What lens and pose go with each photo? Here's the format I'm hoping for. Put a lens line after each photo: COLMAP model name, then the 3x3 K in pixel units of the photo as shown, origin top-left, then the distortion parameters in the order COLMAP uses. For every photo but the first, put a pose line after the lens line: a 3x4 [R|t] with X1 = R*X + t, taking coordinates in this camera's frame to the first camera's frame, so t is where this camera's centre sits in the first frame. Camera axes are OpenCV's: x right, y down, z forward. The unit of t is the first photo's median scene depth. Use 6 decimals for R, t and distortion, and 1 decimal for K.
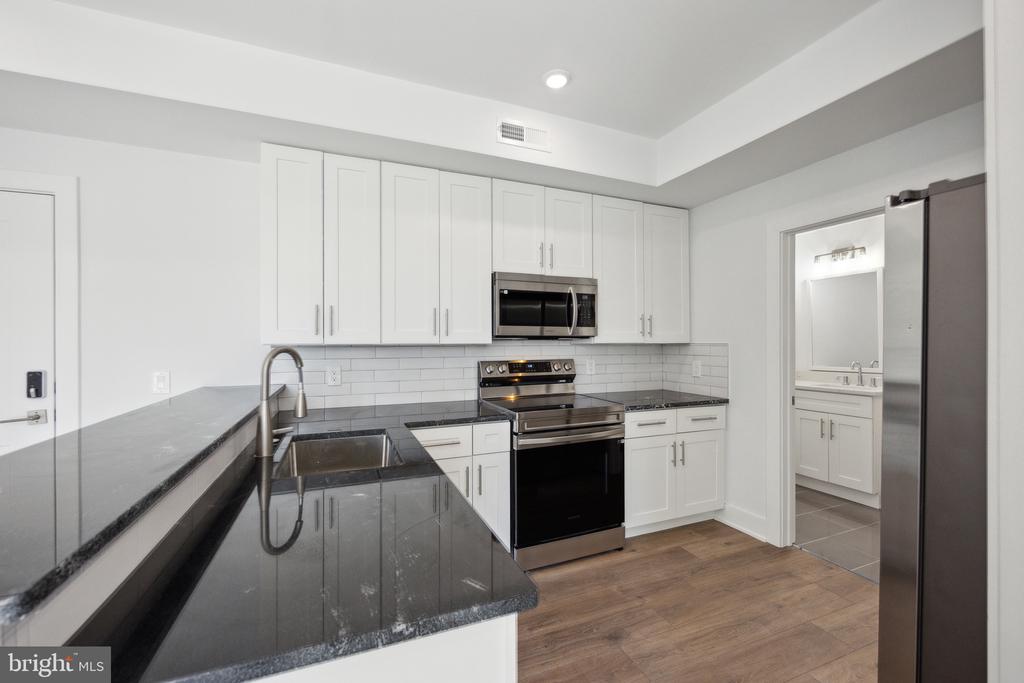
lens RADIAL K [[409.0, 0, 509.0], [0, 409.0, 349.4], [0, 0, 1]] dist [-0.002214, -0.000377]
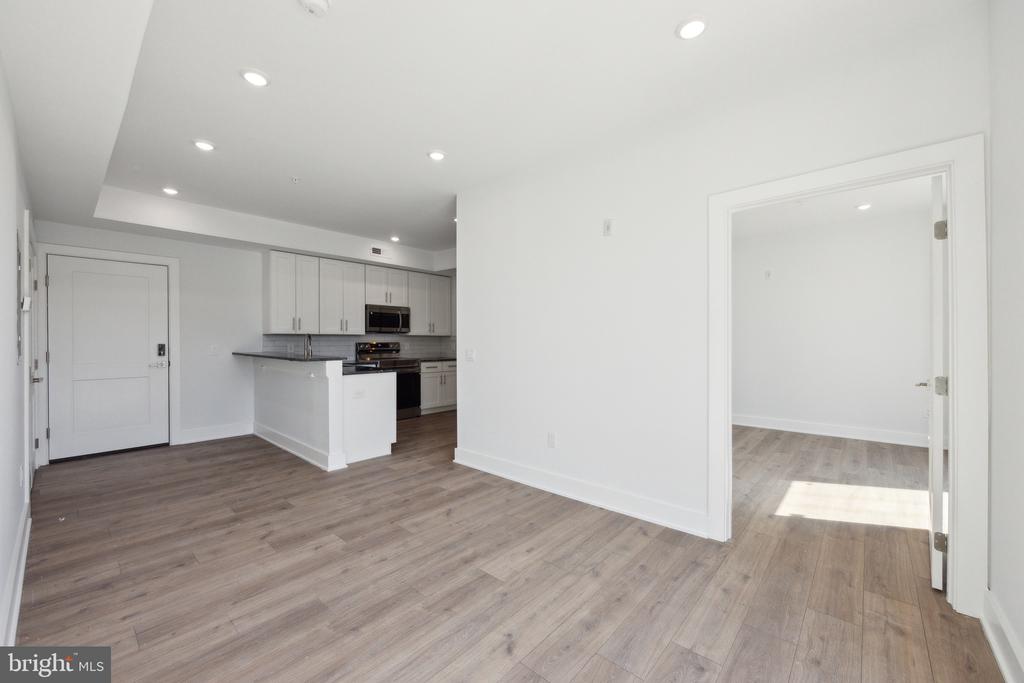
lens RADIAL K [[409.0, 0, 507.7], [0, 409.0, 347.5], [0, 0, 1]] dist [-0.002214, -0.000377]
pose [[0.900488, -0.001595, 0.434878, -0.308818], [-0.001817, 0.999971, 0.007430, 0.038056], [-0.434878, -0.007481, 0.900458, -1.398953]]
